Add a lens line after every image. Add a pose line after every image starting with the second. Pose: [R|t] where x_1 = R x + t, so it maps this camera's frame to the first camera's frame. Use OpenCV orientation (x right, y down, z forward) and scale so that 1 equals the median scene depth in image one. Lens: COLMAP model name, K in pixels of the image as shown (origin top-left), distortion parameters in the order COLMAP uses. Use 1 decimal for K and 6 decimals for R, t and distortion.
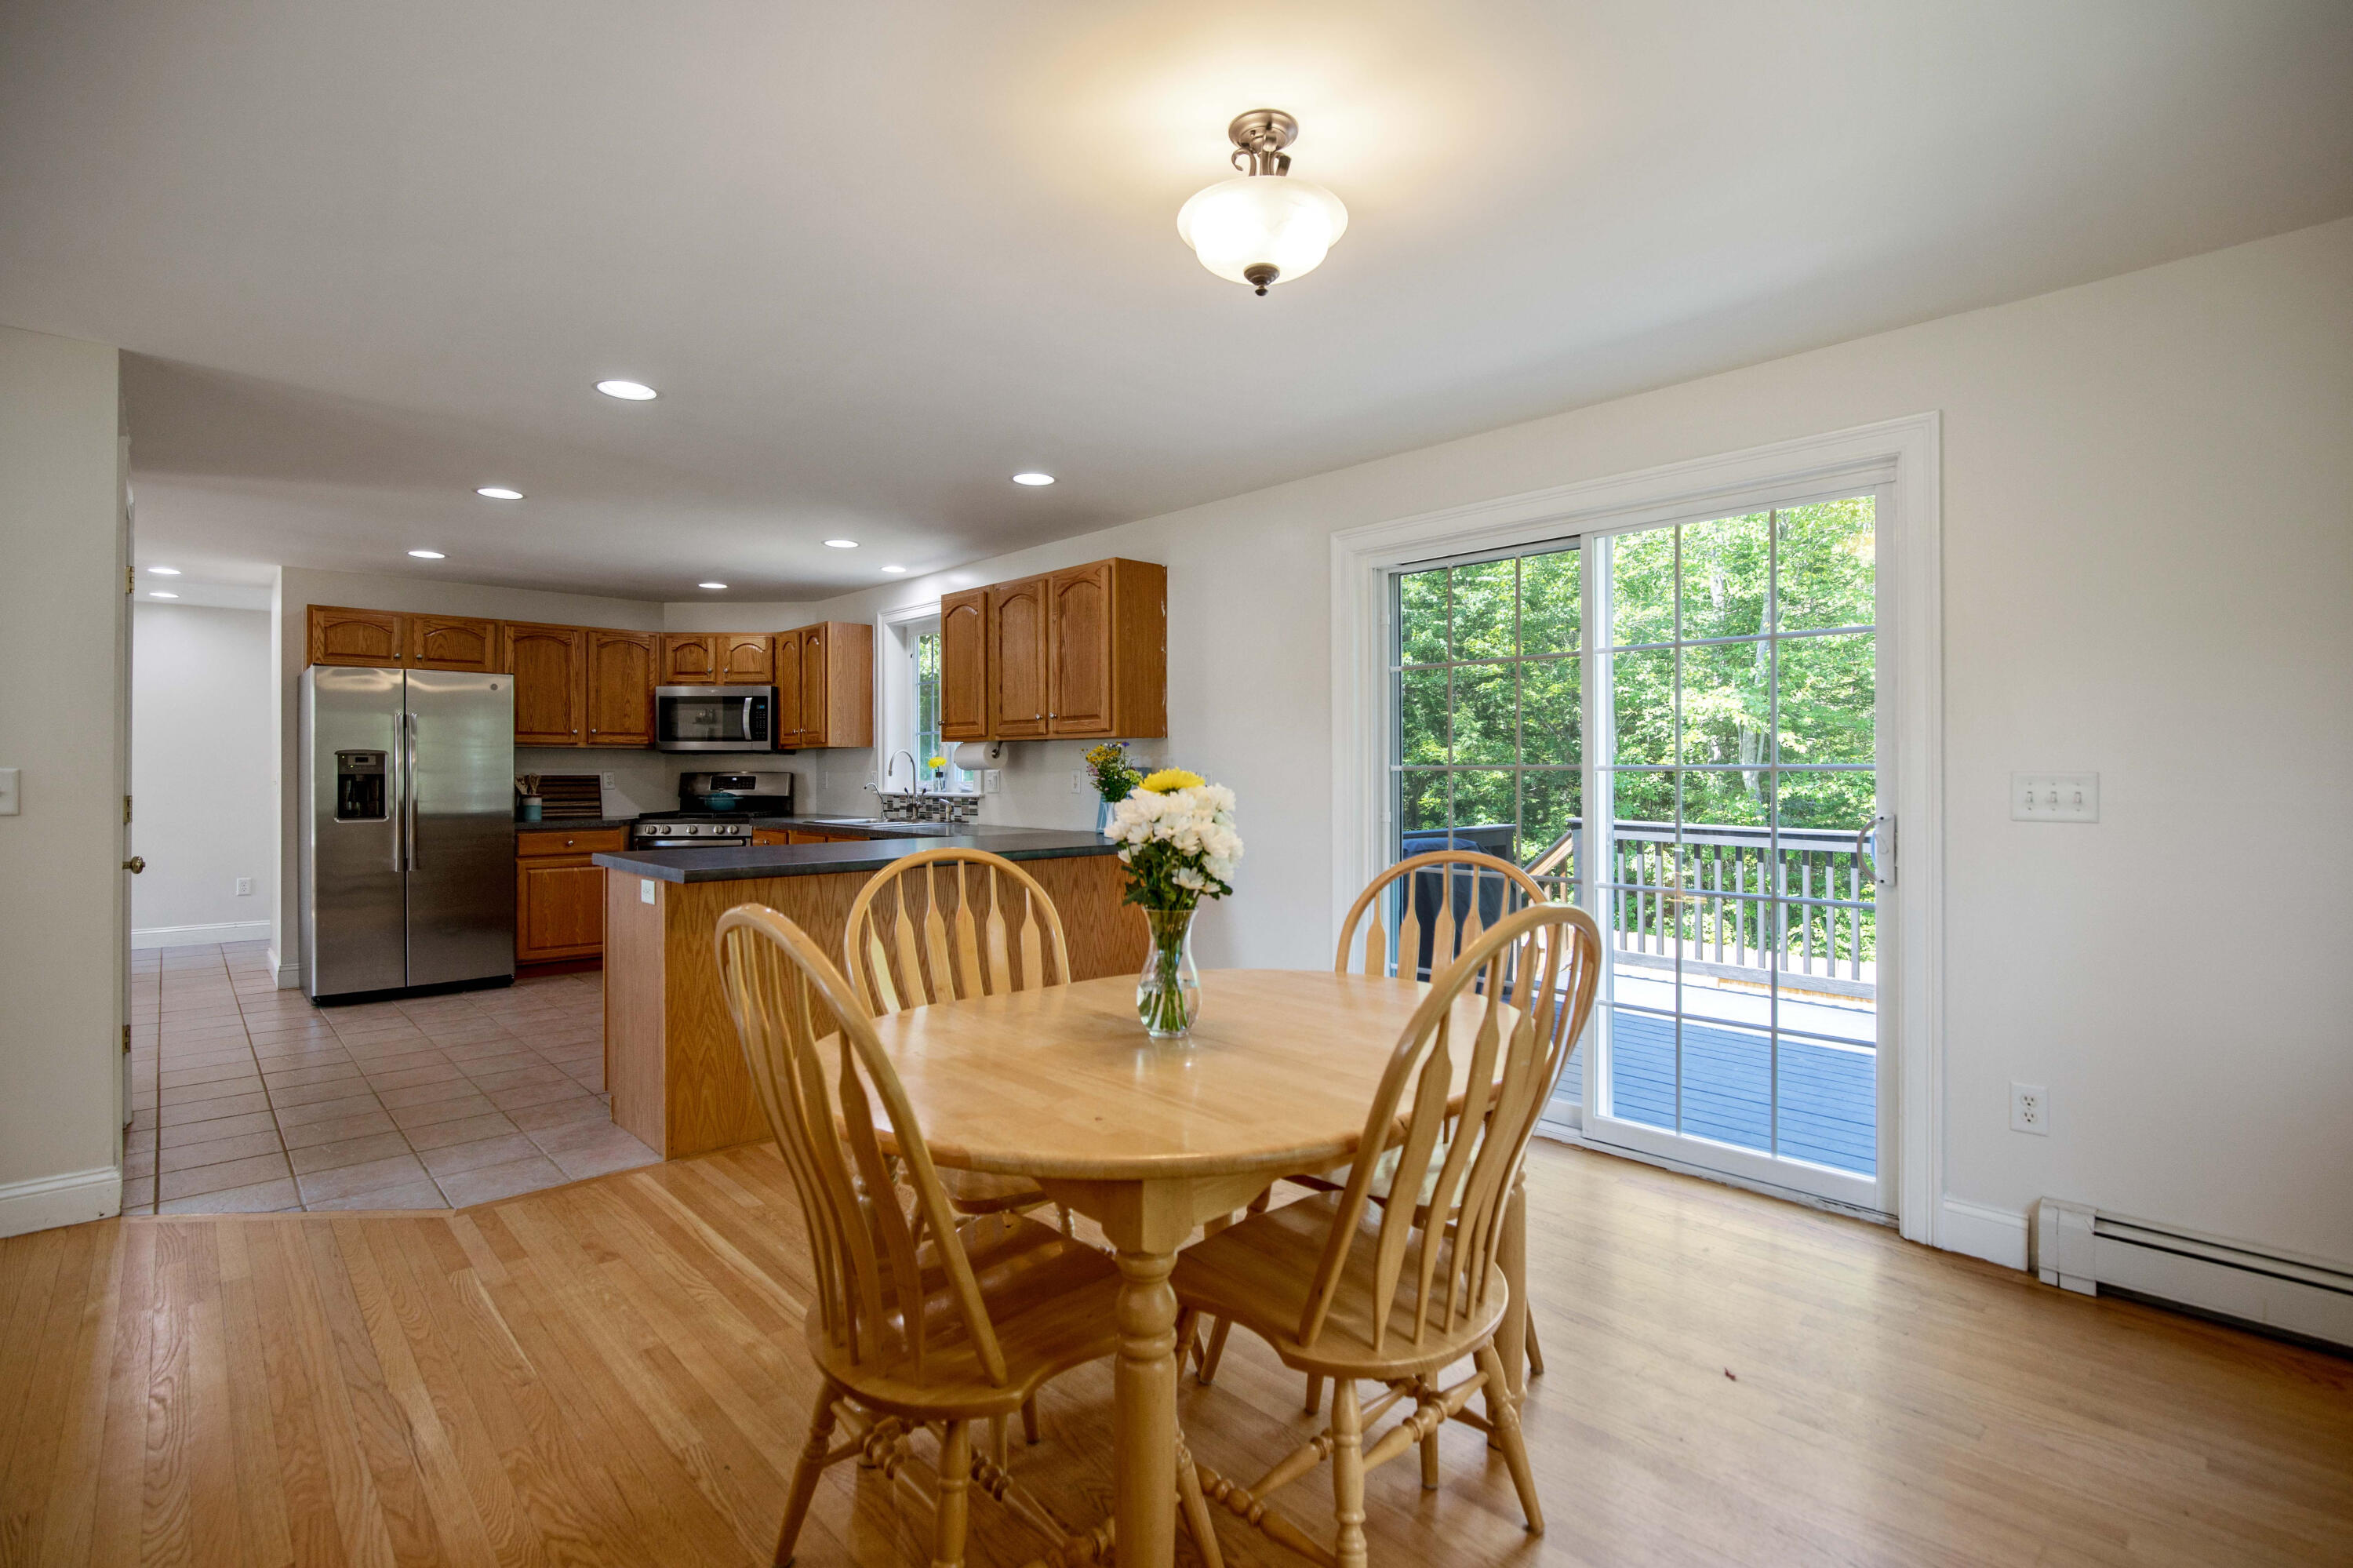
lens RADIAL K [[1079.6, 0, 1181.7], [0, 1079.6, 774.1], [0, 0, 1]] dist [-0.018384, 0.000112]
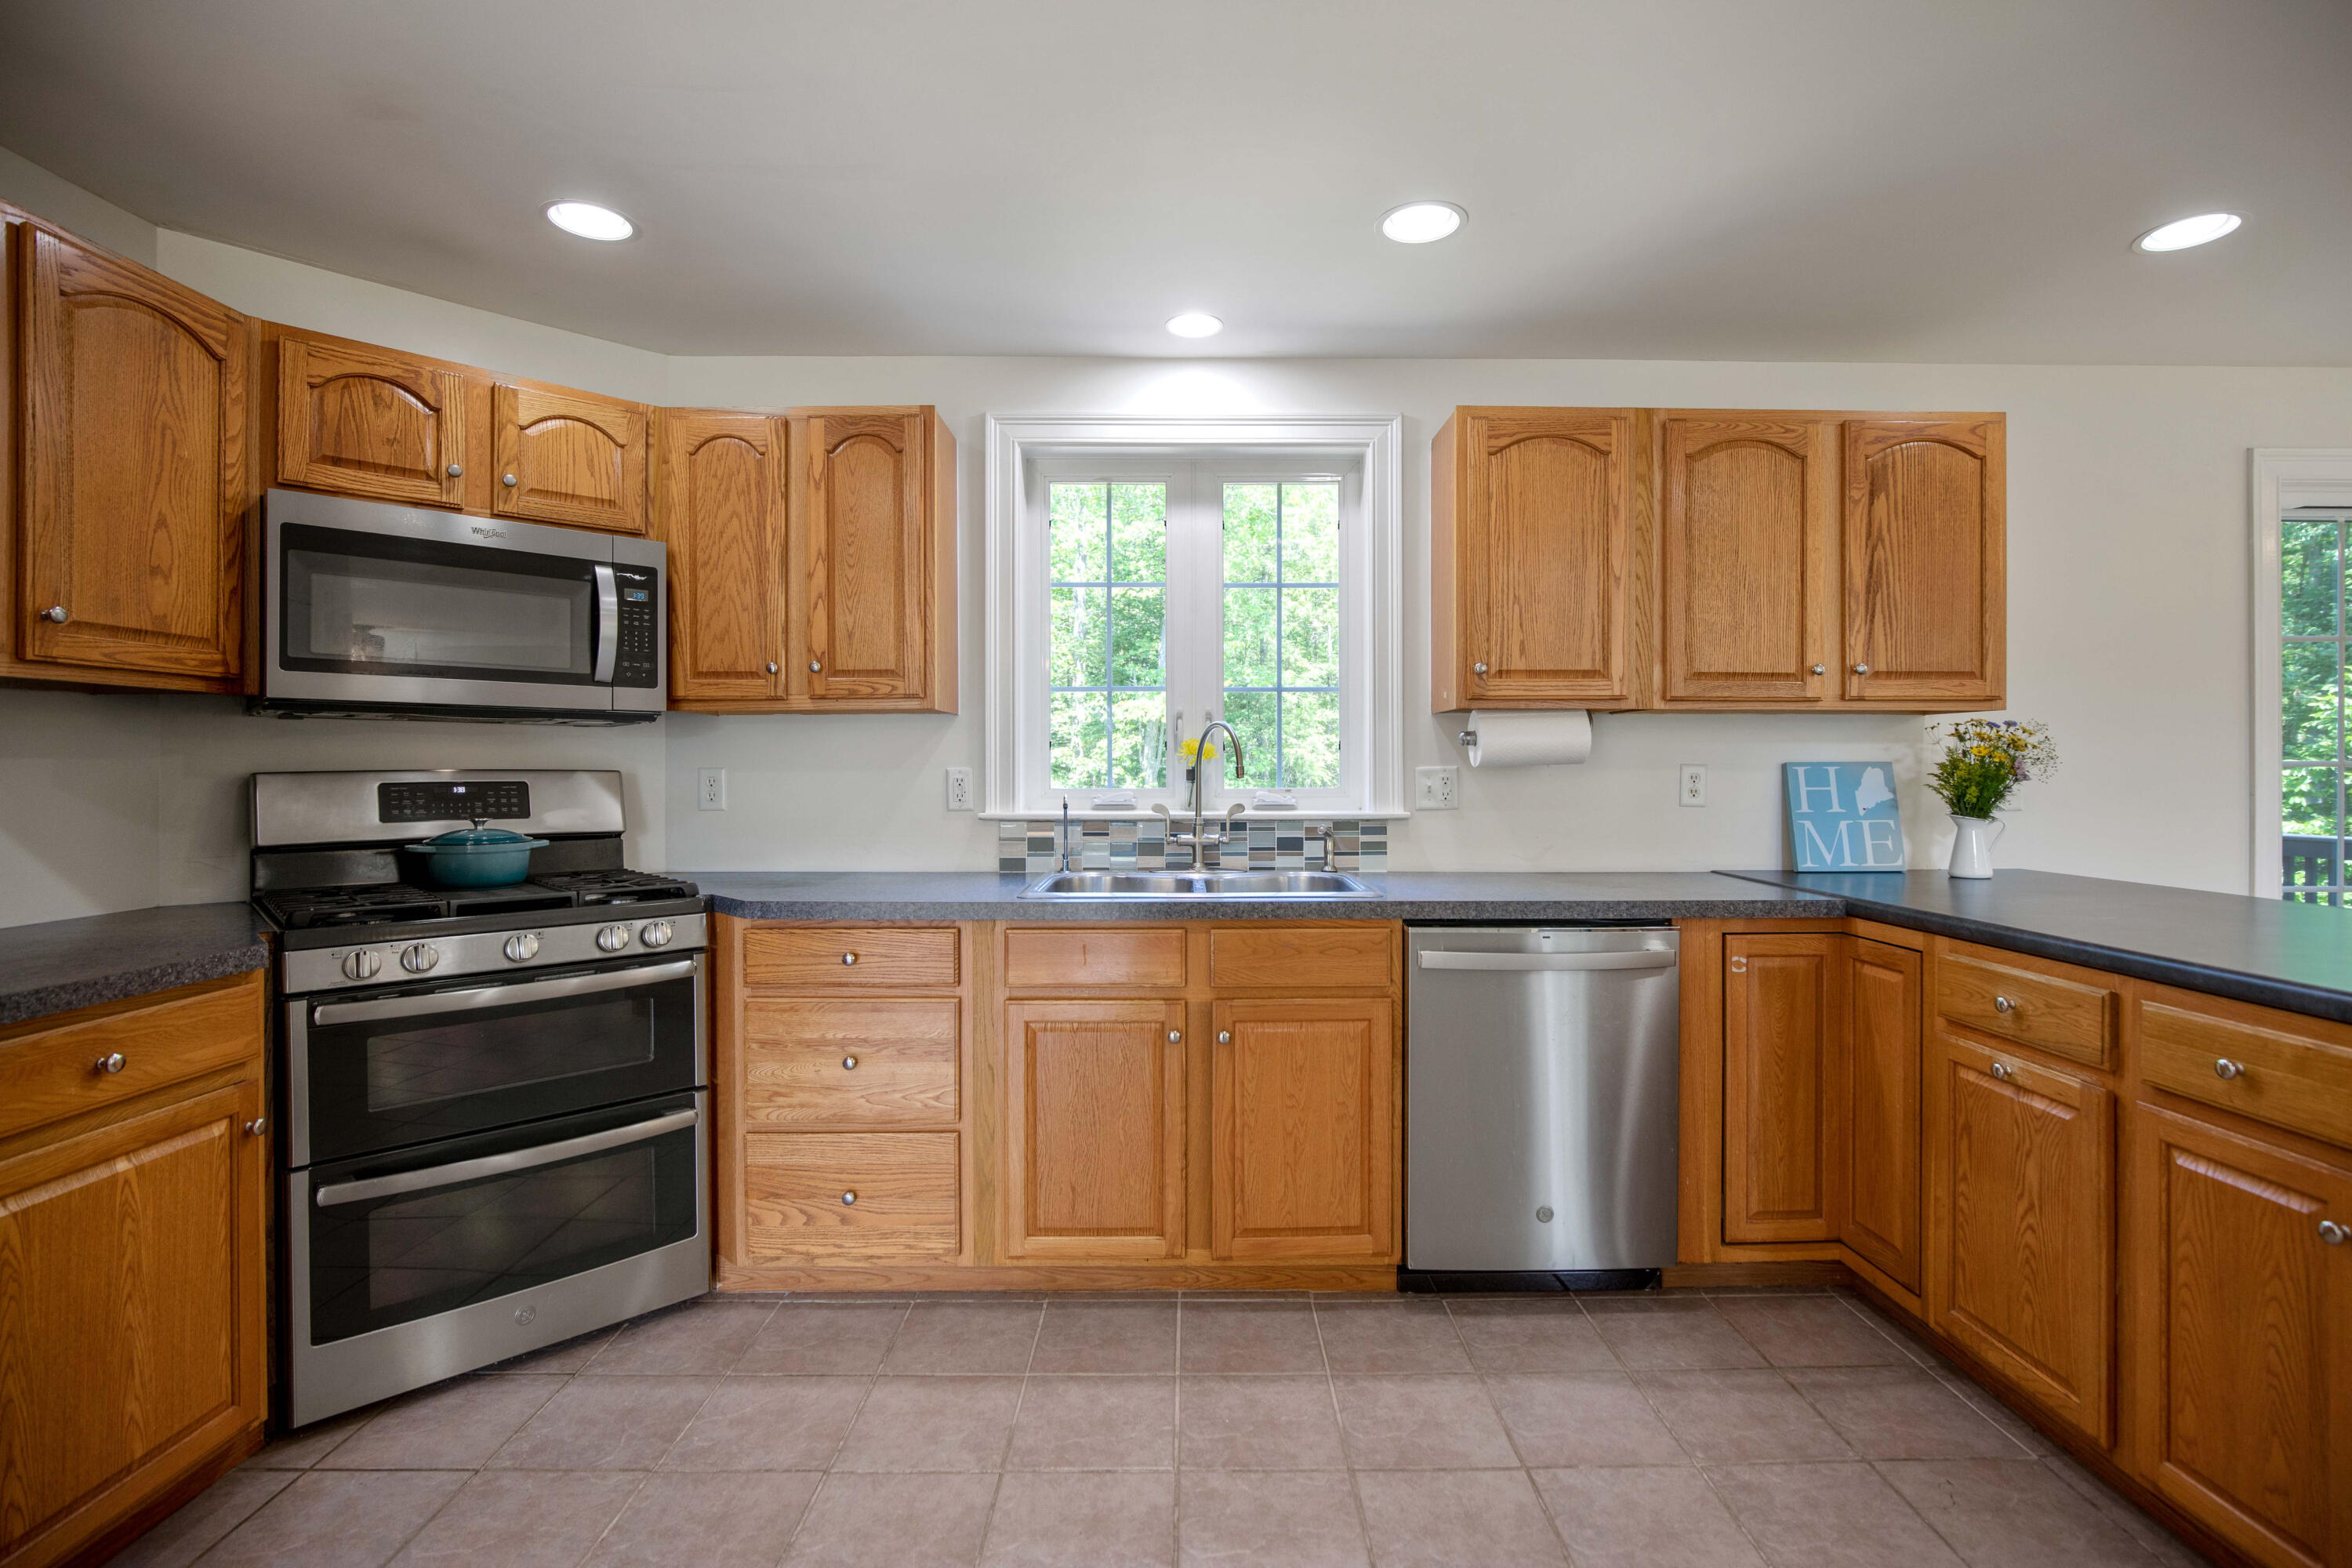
lens RADIAL K [[1079.1, 0, 1181.2], [0, 1079.1, 774.1], [0, 0, 1]] dist [-0.018384, 0.000112]
pose [[0.682844, -0.000449, 0.730564, -0.689661], [0.003401, 0.999991, -0.002565, 0.001244], [-0.730556, 0.004236, 0.682839, 0.785288]]
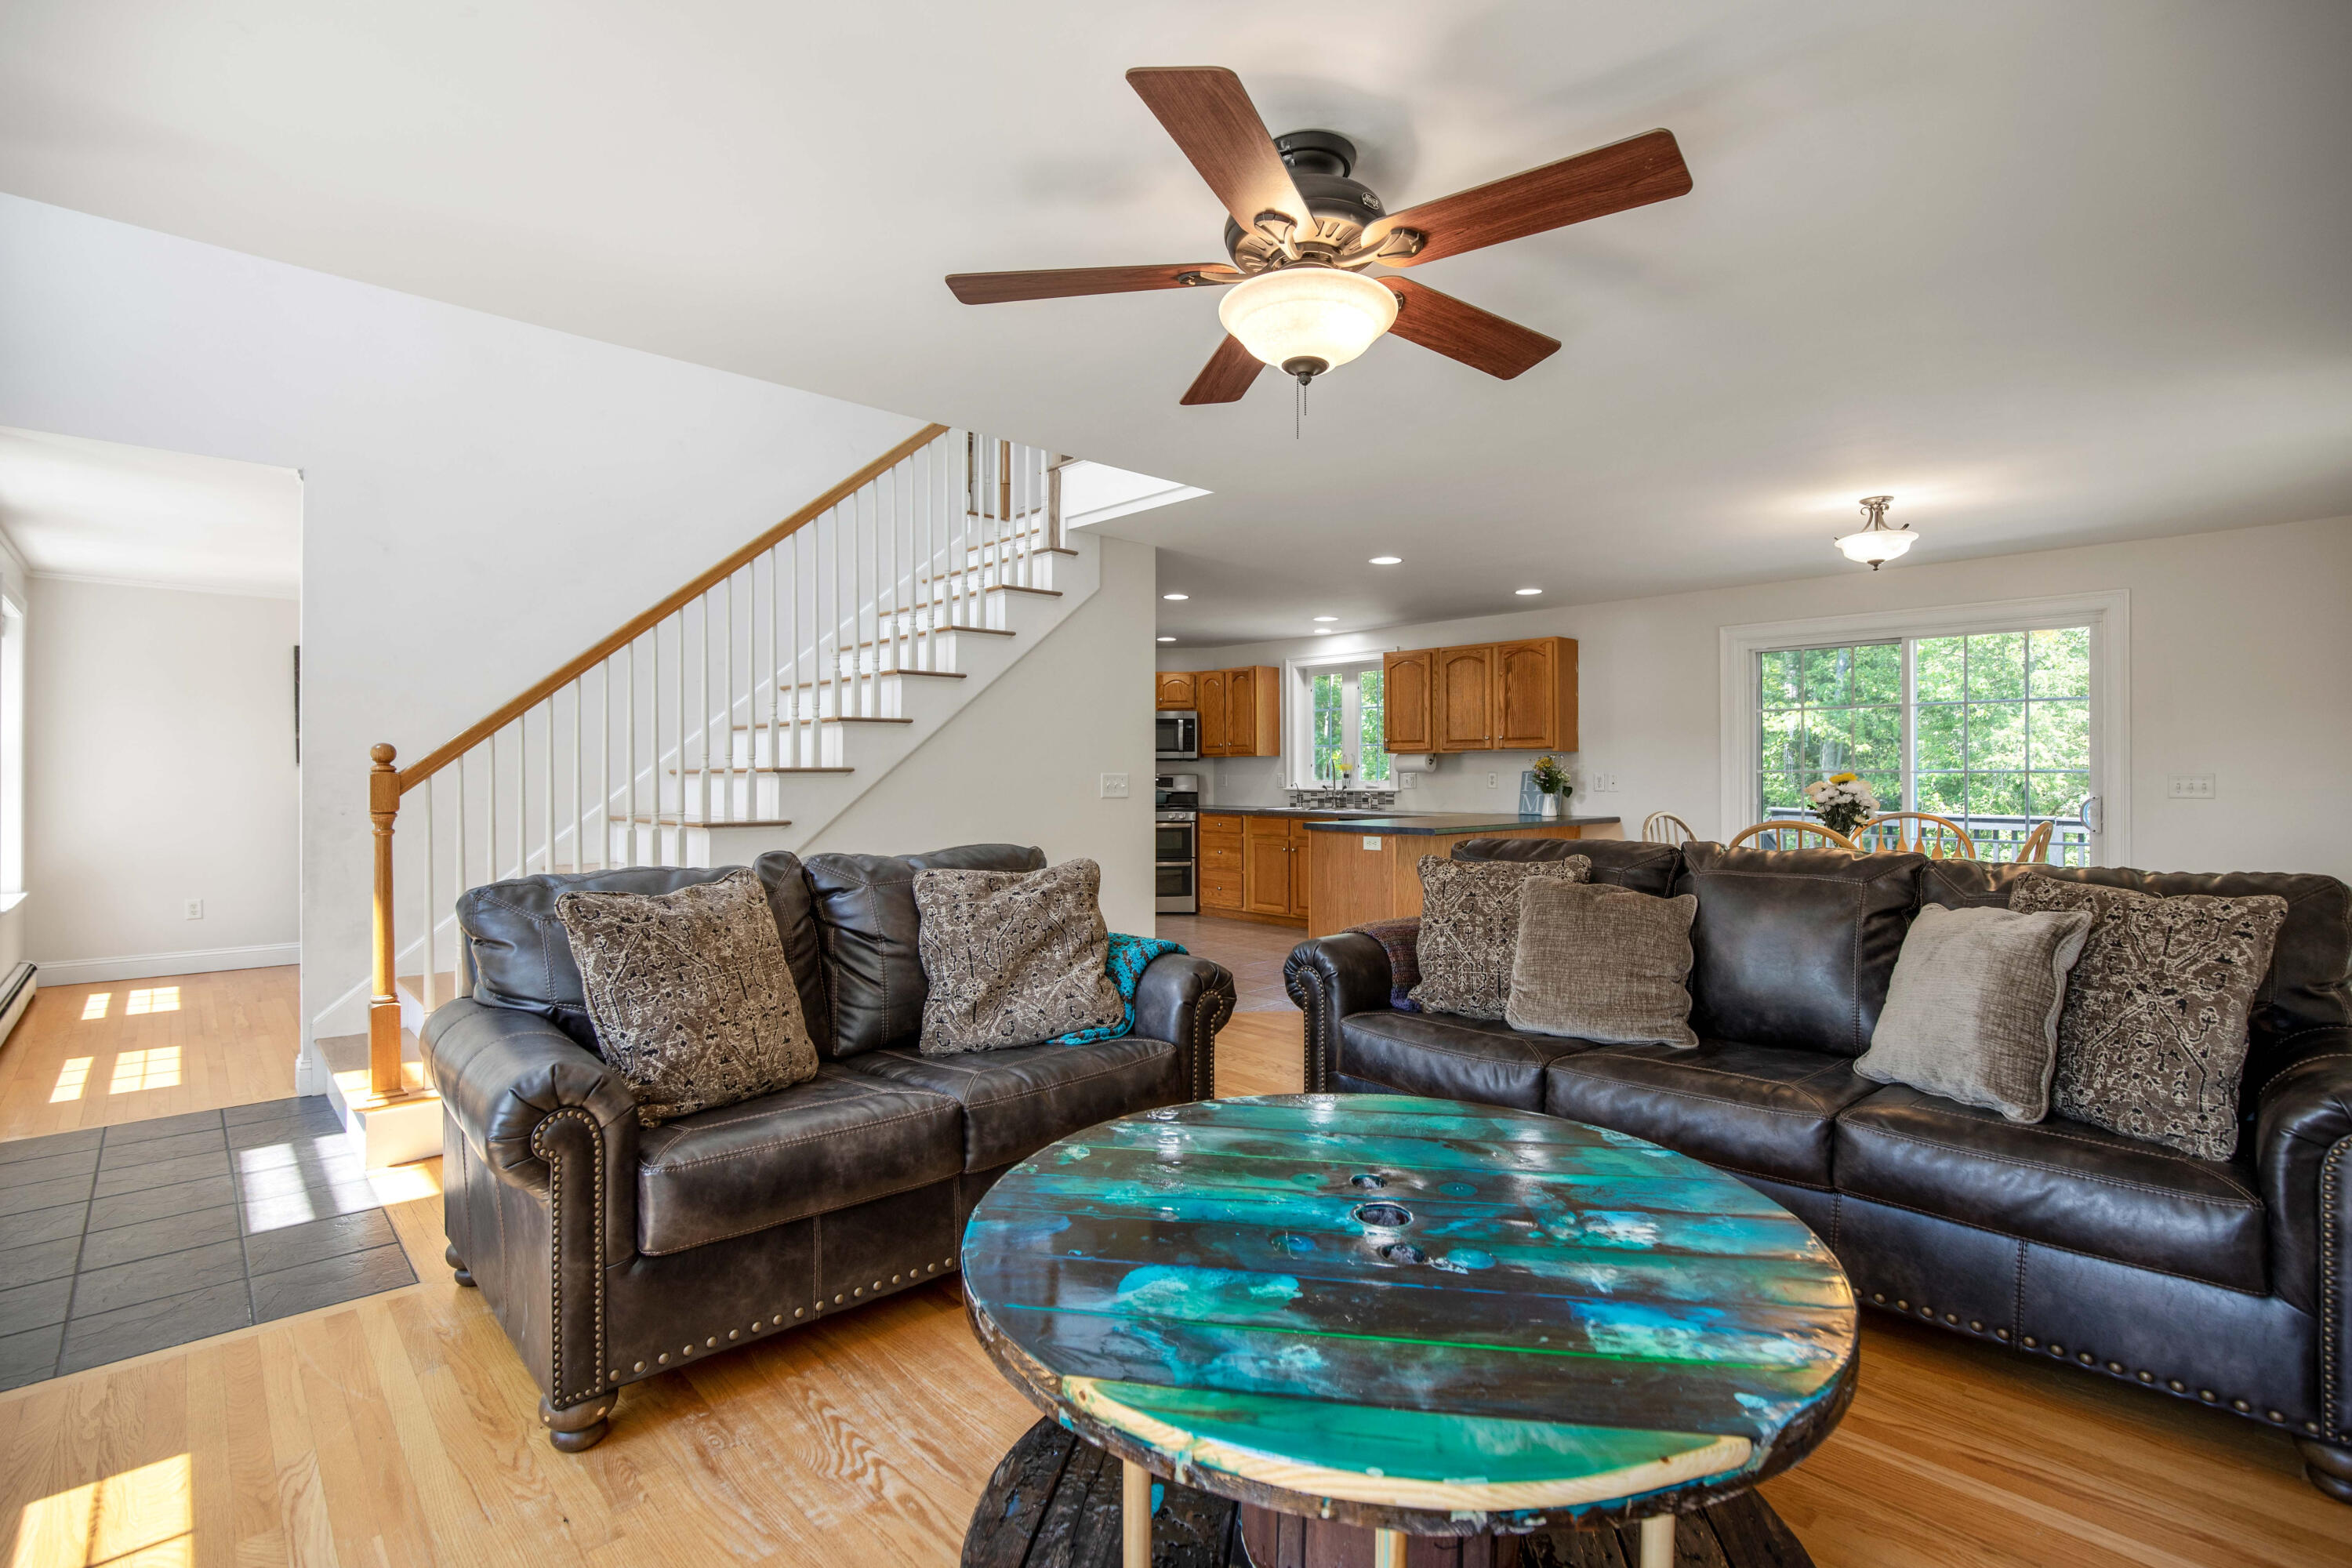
lens RADIAL K [[1079.1, 0, 1181.2], [0, 1079.1, 774.1], [0, 0, 1]] dist [-0.018384, 0.000112]
pose [[0.999886, 0.002218, -0.014930, -0.491759], [-0.002291, 0.999986, -0.004834, 0.006217], [0.014919, 0.004868, 0.999877, -0.478771]]
